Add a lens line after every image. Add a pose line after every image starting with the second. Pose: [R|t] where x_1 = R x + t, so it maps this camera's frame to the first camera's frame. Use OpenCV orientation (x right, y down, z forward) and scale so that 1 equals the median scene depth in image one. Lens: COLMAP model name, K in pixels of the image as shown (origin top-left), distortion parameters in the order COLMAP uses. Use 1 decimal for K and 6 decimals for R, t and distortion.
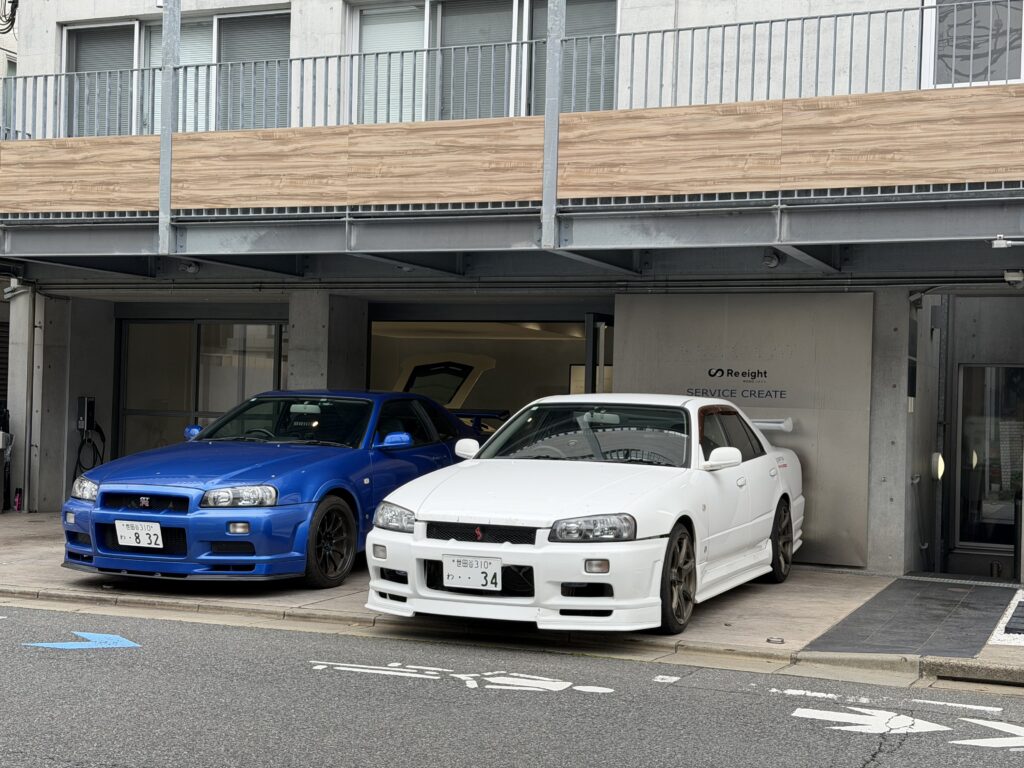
lens RADIAL K [[1488.8, 0, 509.1], [0, 1488.8, 386.5], [0, 0, 1]] dist [0.123329, 0.000000]
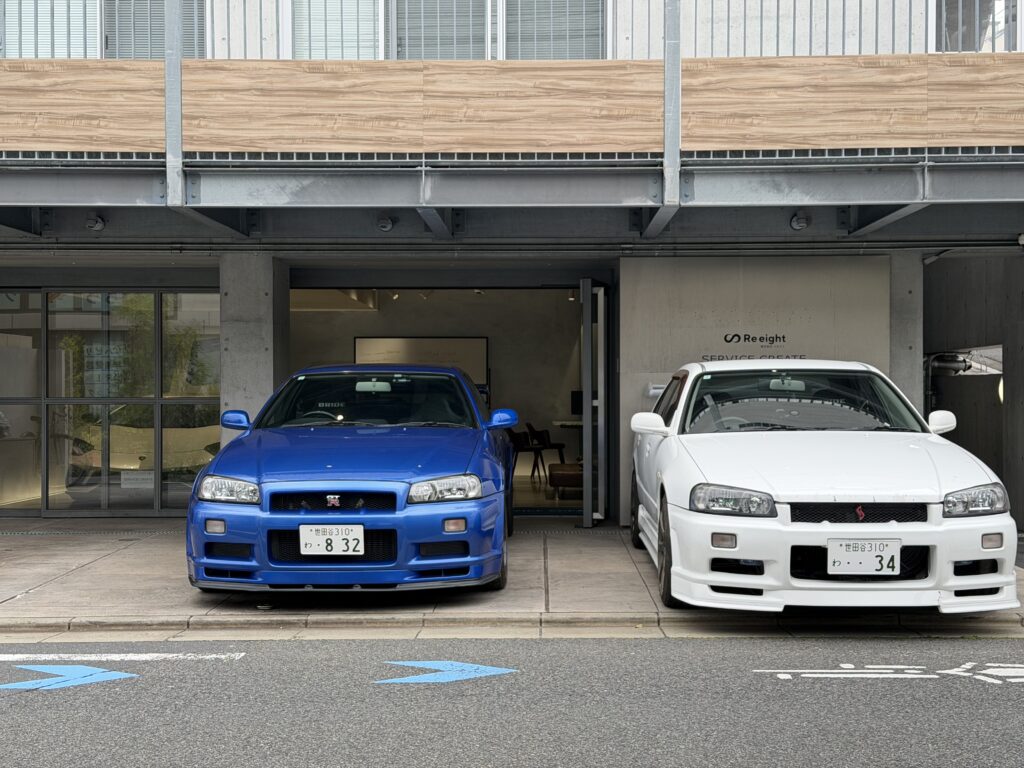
lens RADIAL K [[1488.8, 0, 511.9], [0, 1488.8, 383.0], [0, 0, 1]] dist [0.123329, 0.000000]
pose [[0.926010, -0.027615, 0.376487, -0.415247], [0.022553, 0.999586, 0.017848, -0.000835], [-0.376824, -0.008037, 0.926250, 0.178872]]
